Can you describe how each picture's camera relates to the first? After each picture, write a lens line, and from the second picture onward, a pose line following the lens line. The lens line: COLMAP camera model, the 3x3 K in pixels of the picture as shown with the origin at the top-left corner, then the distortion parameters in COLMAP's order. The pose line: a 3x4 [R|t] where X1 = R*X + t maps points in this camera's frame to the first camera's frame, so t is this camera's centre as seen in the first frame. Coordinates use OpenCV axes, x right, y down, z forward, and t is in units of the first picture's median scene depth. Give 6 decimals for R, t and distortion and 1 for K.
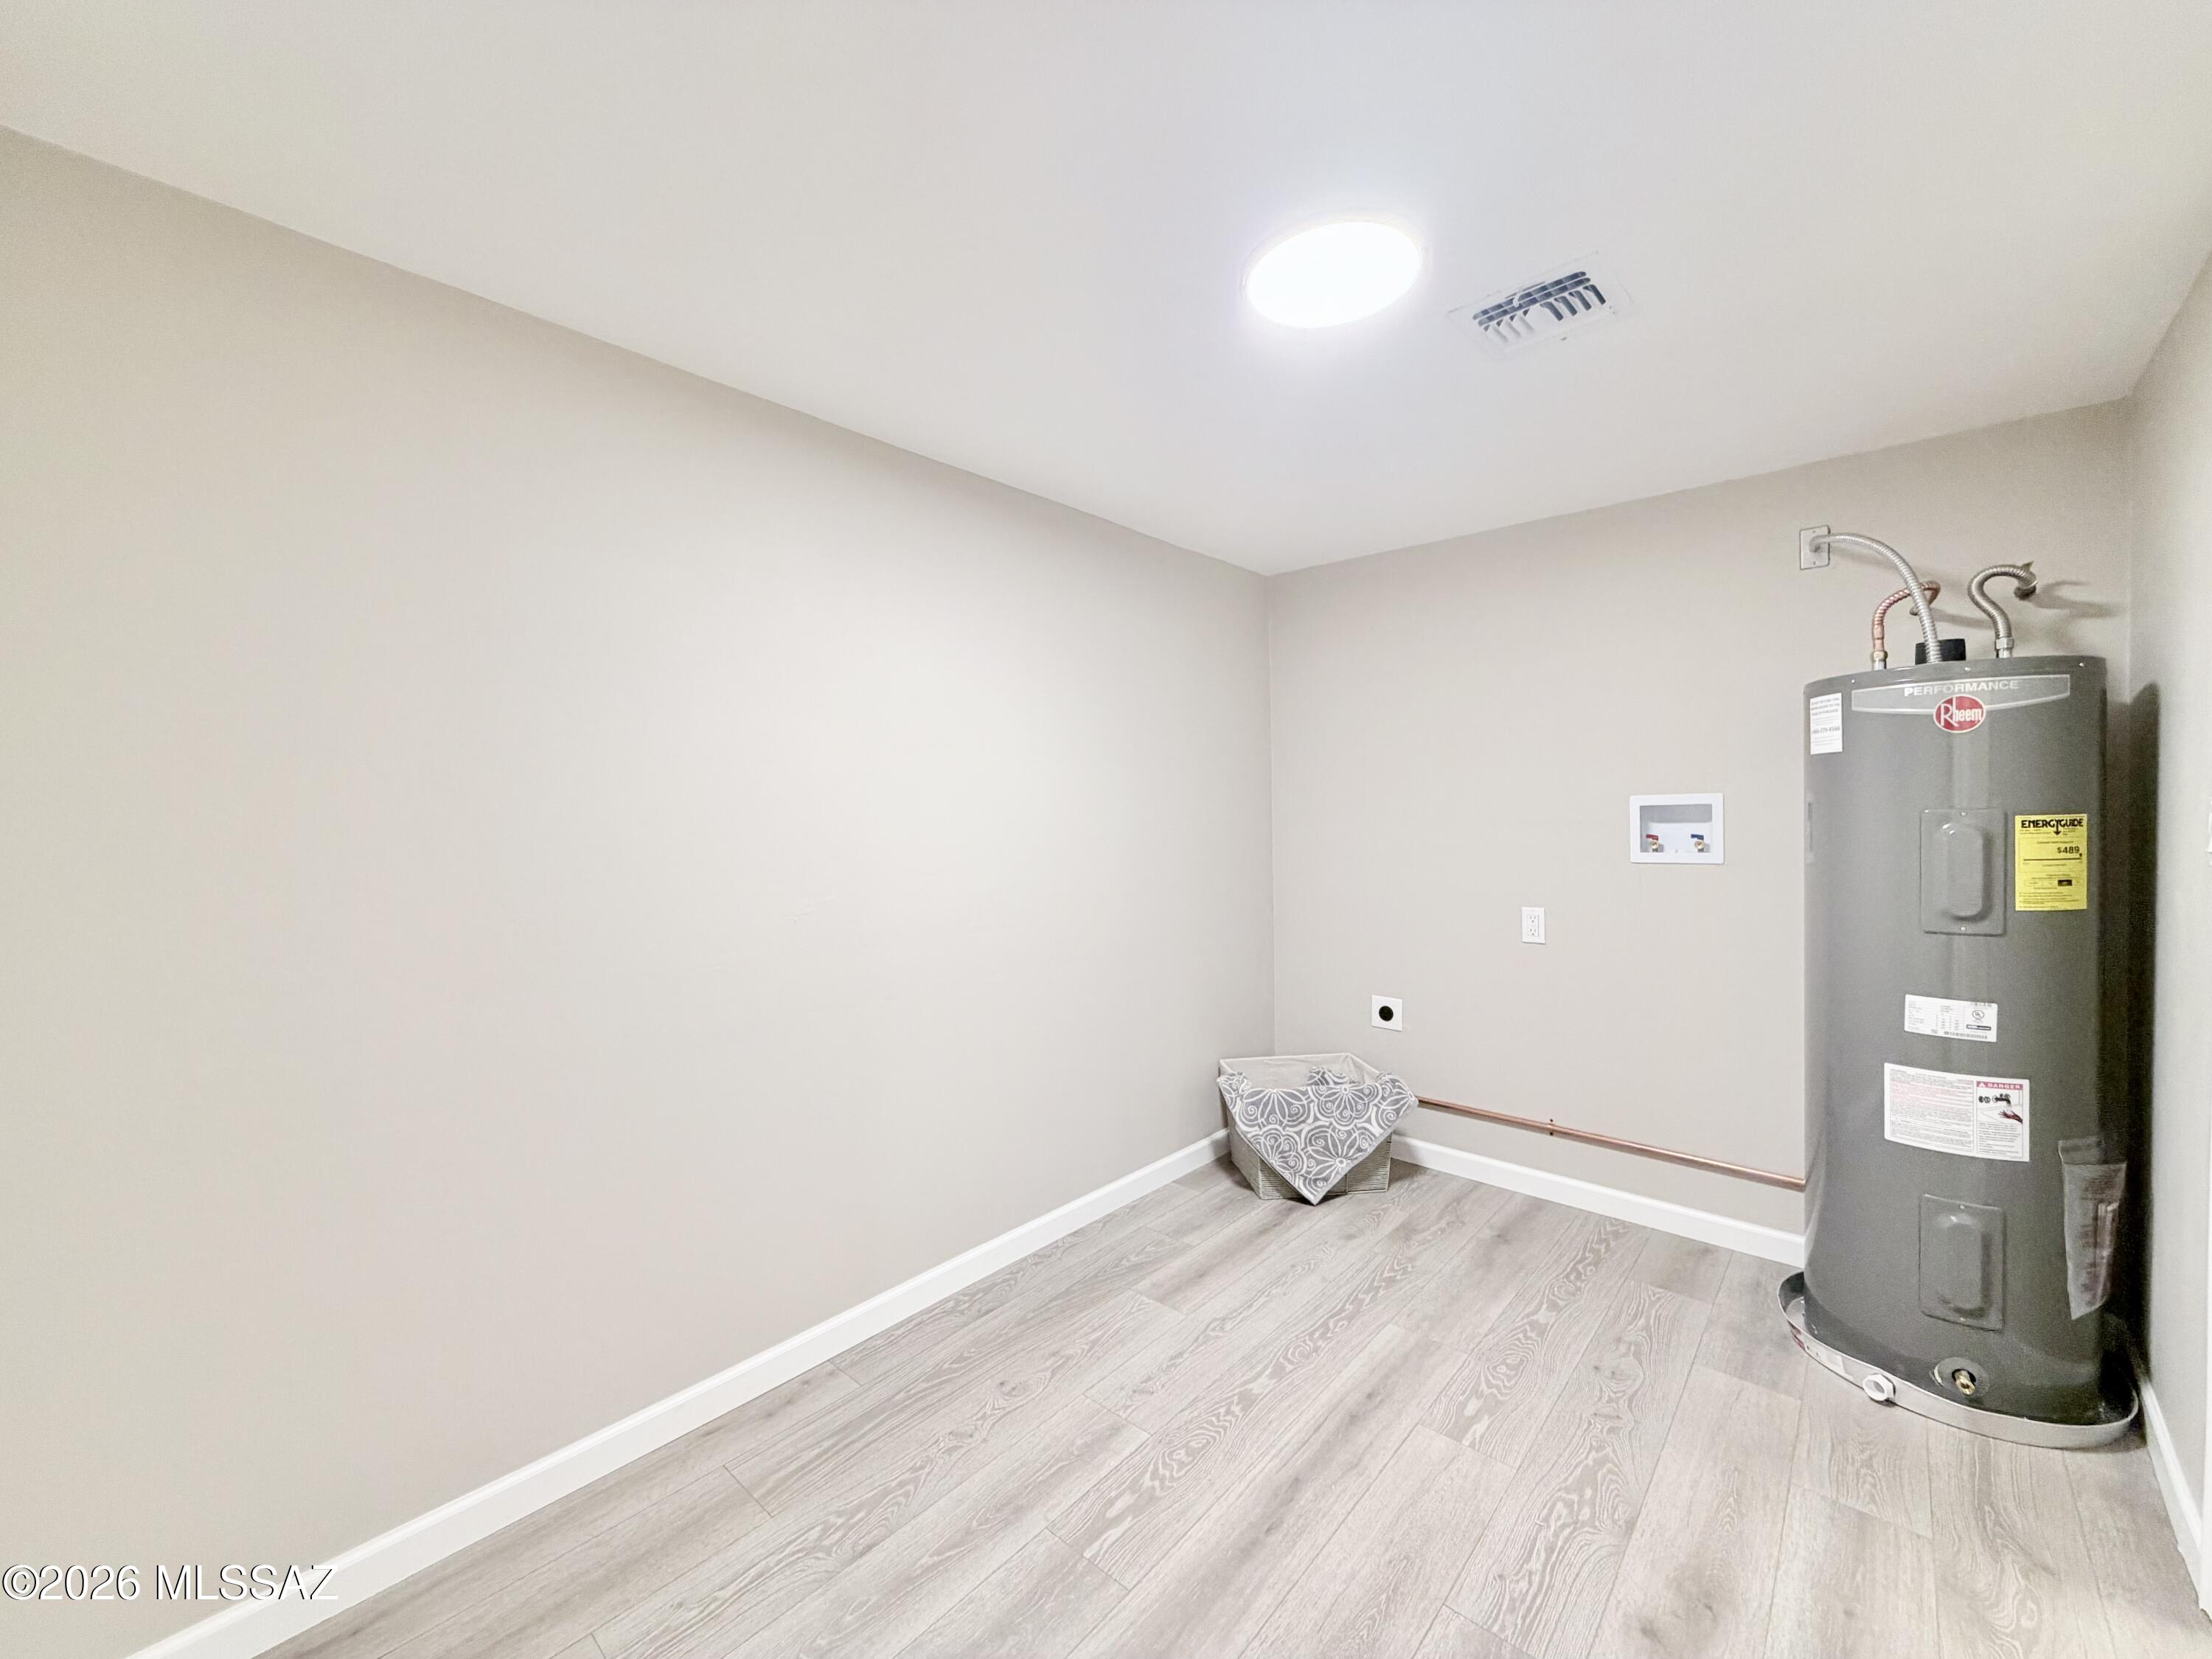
lens RADIAL K [[882.3, 0, 1099.7], [0, 882.3, 824.0], [0, 0, 1]] dist [0.001287, -0.000552]
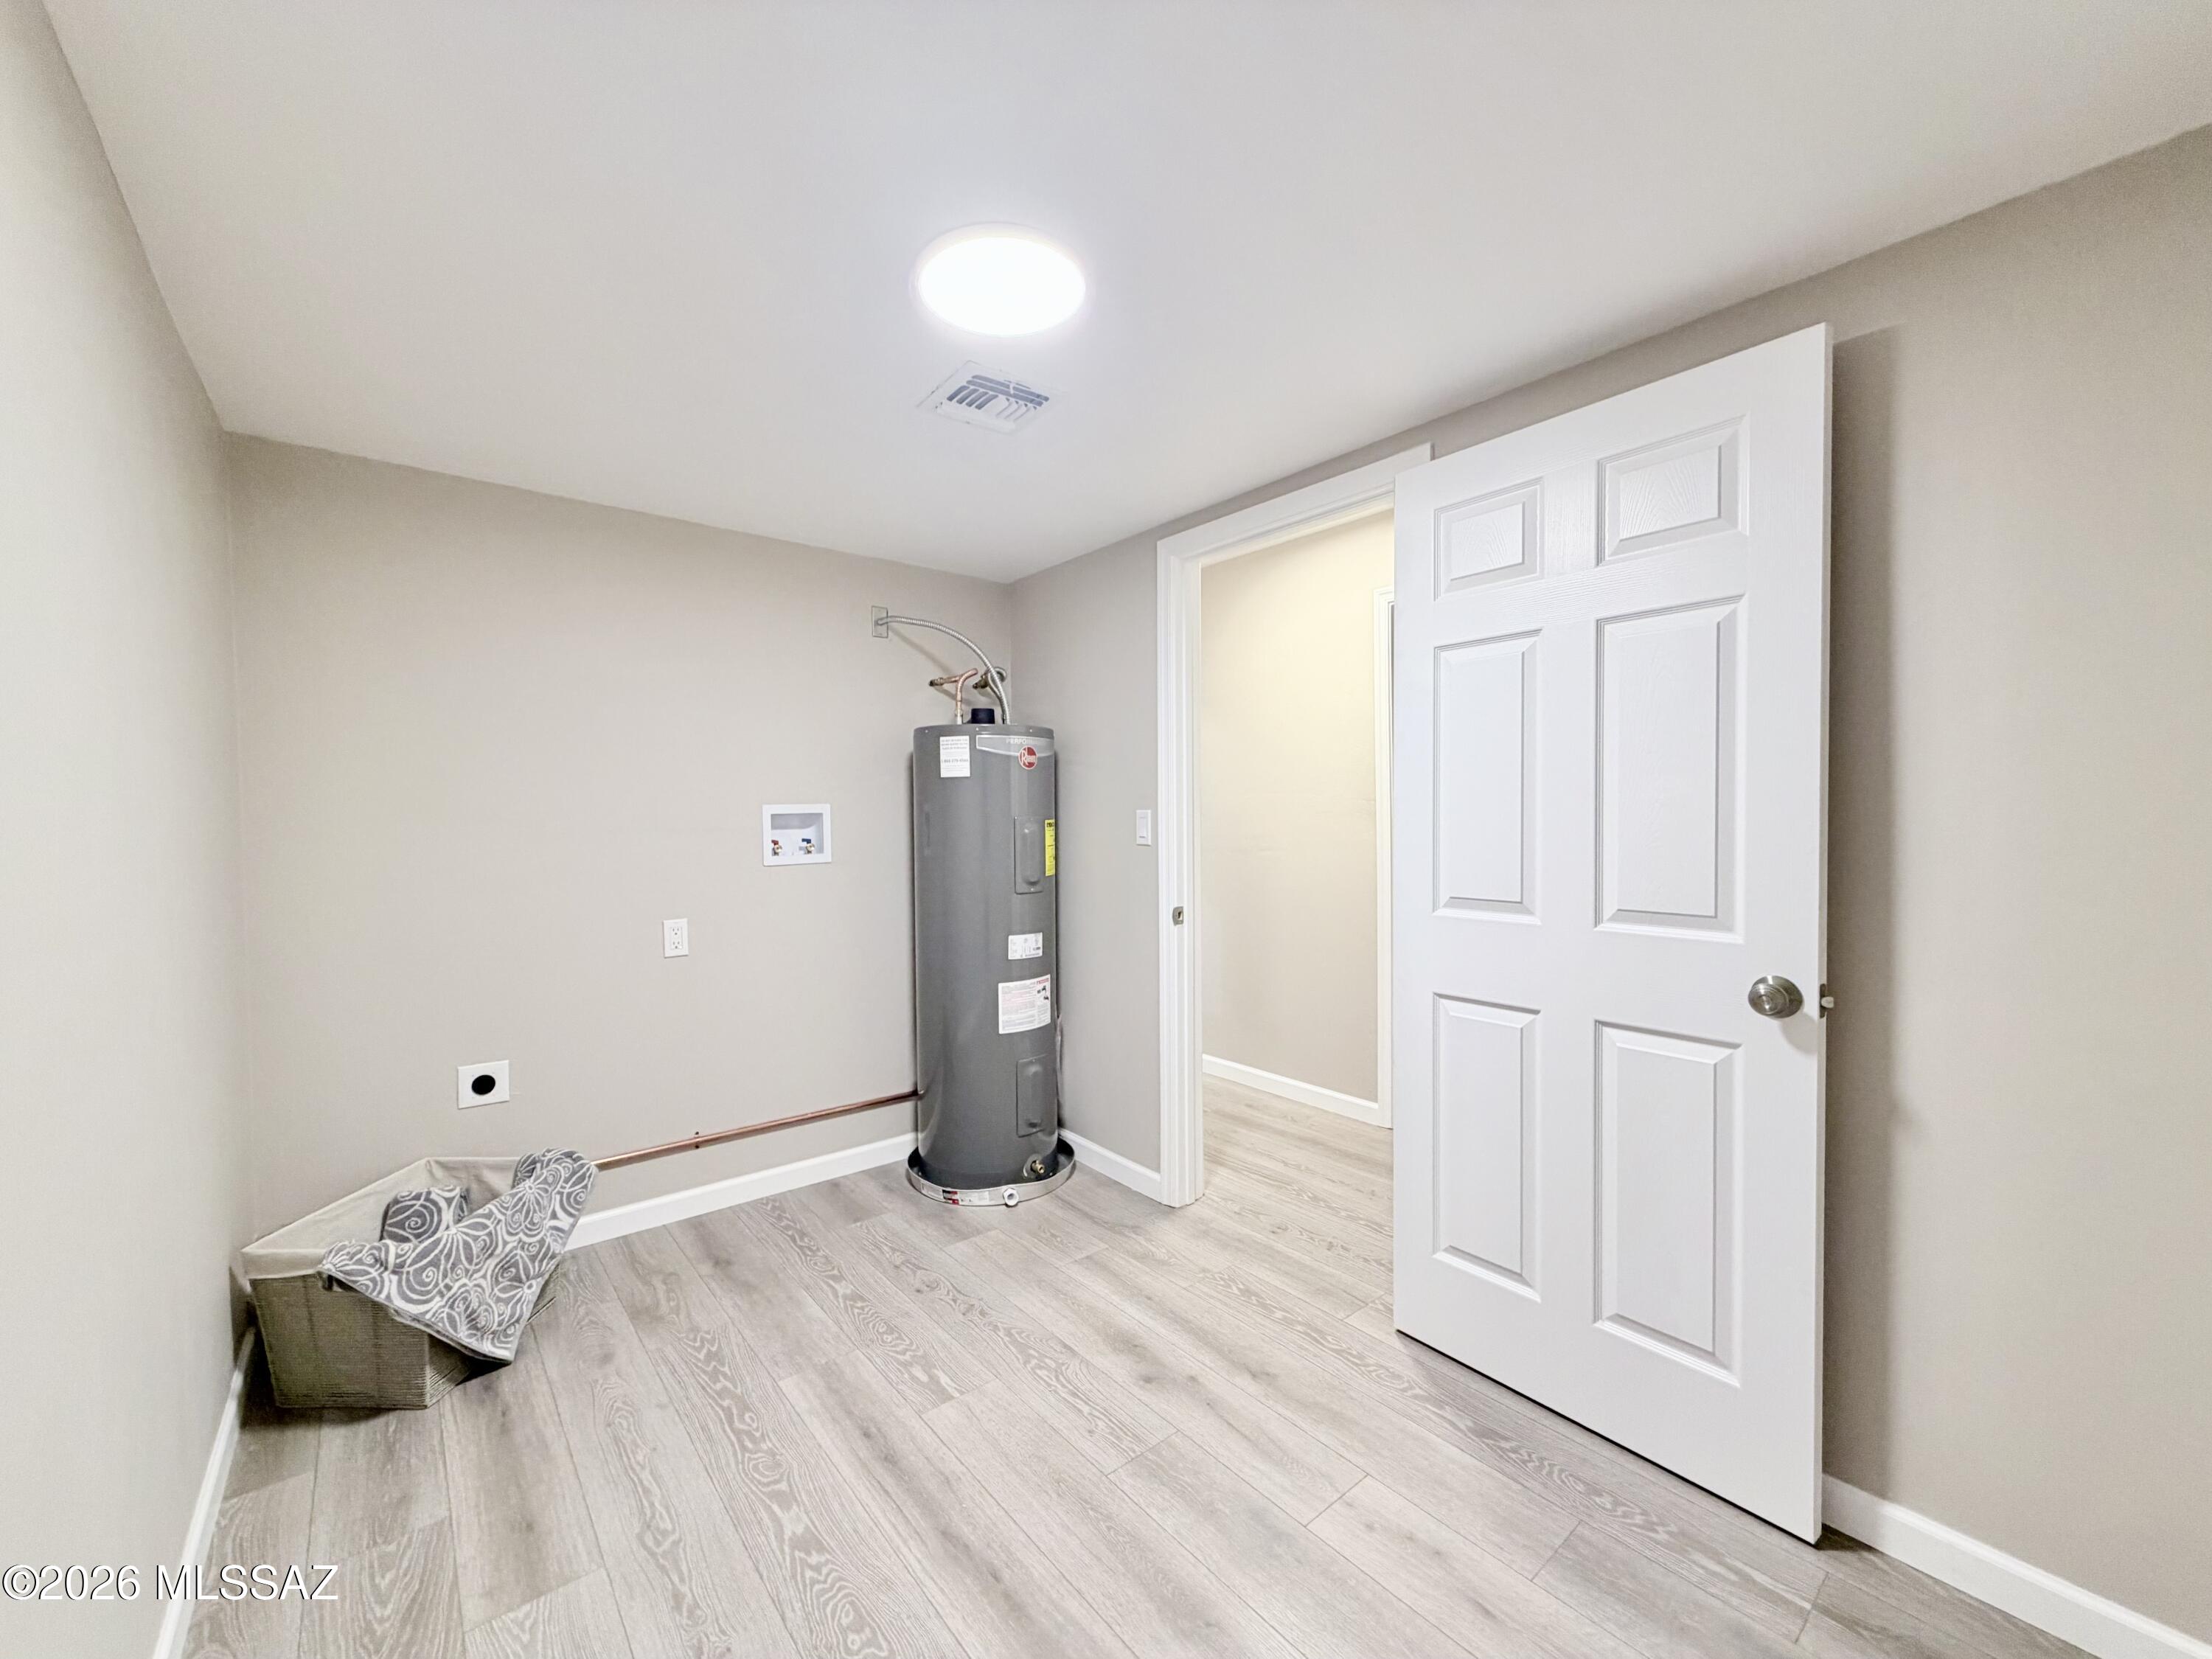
lens RADIAL K [[882.3, 0, 1098.4], [0, 882.3, 819.5], [0, 0, 1]] dist [0.001287, -0.000552]
pose [[0.155255, 0.002583, 0.987871, -0.558462], [0.020325, 0.999777, -0.005808, 0.001396], [-0.987665, 0.020980, 0.155168, 0.566104]]
